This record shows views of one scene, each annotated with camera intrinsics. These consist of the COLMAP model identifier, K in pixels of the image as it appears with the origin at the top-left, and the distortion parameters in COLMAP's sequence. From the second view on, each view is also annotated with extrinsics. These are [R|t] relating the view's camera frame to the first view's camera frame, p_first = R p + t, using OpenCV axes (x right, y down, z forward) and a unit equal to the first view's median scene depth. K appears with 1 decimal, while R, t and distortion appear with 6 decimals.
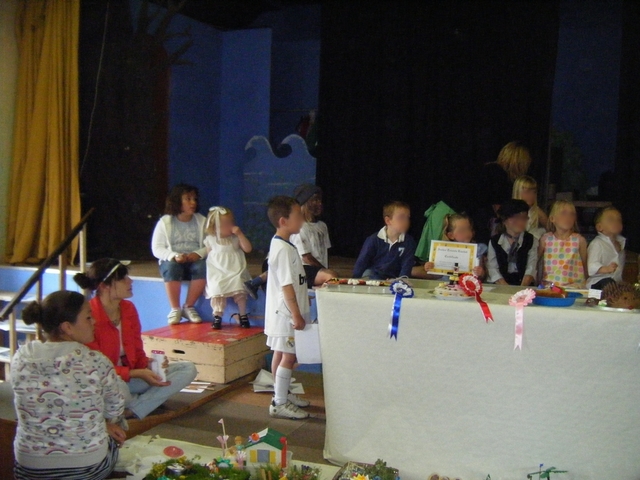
lens RADIAL K [[727.9, 0, 319.5], [0, 727.9, 238.9], [0, 0, 1]] dist [-0.193694, 0.000000]
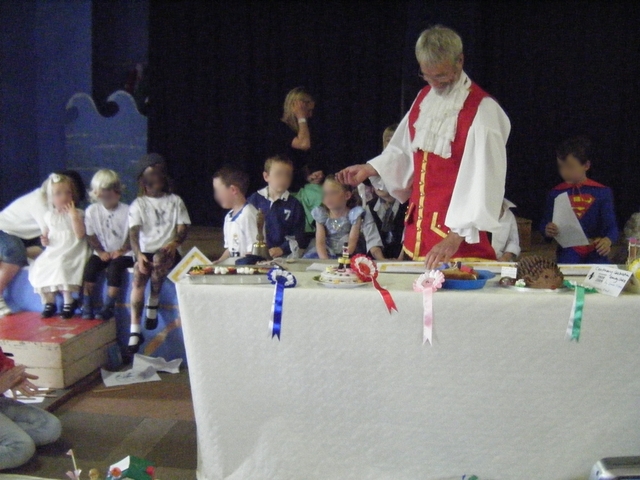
lens RADIAL K [[727.9, 0, 317.0], [0, 727.9, 243.4], [0, 0, 1]] dist [-0.193694, 0.000000]
pose [[0.970630, -0.051948, 0.234902, -0.040434], [0.035613, 0.996677, 0.073259, -0.028151], [-0.237927, -0.062742, 0.969254, 0.191722]]
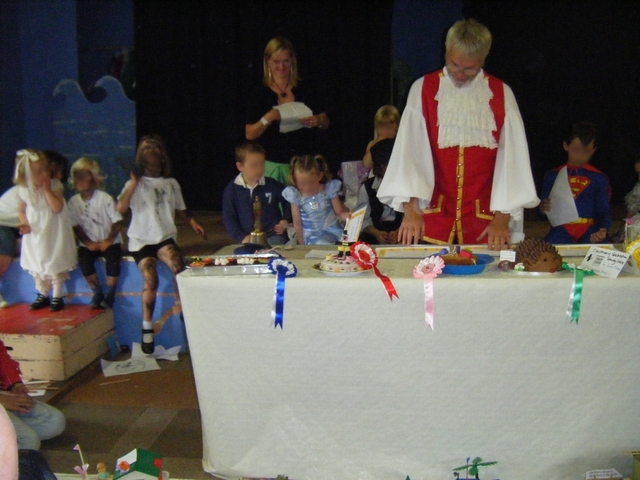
lens RADIAL K [[727.9, 0, 318.3], [0, 727.9, 245.5], [0, 0, 1]] dist [-0.193694, 0.000000]
pose [[0.964297, -0.086530, 0.250289, -0.053317], [0.060322, 0.992037, 0.110560, -0.044133], [-0.257862, -0.091514, 0.961838, 0.193142]]
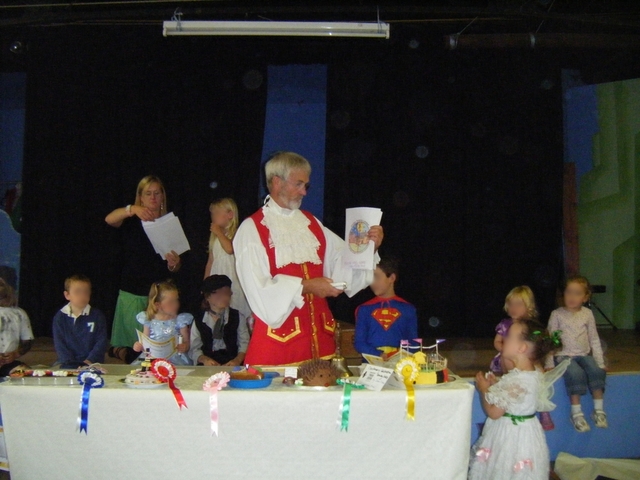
lens RADIAL K [[727.9, 0, 319.8], [0, 727.9, 239.5], [0, 0, 1]] dist [-0.193694, 0.000000]
pose [[0.930851, -0.012410, 0.365189, 0.057791], [0.046878, 0.995220, -0.085671, -0.017373], [-0.362380, 0.096866, 0.926983, 0.032145]]
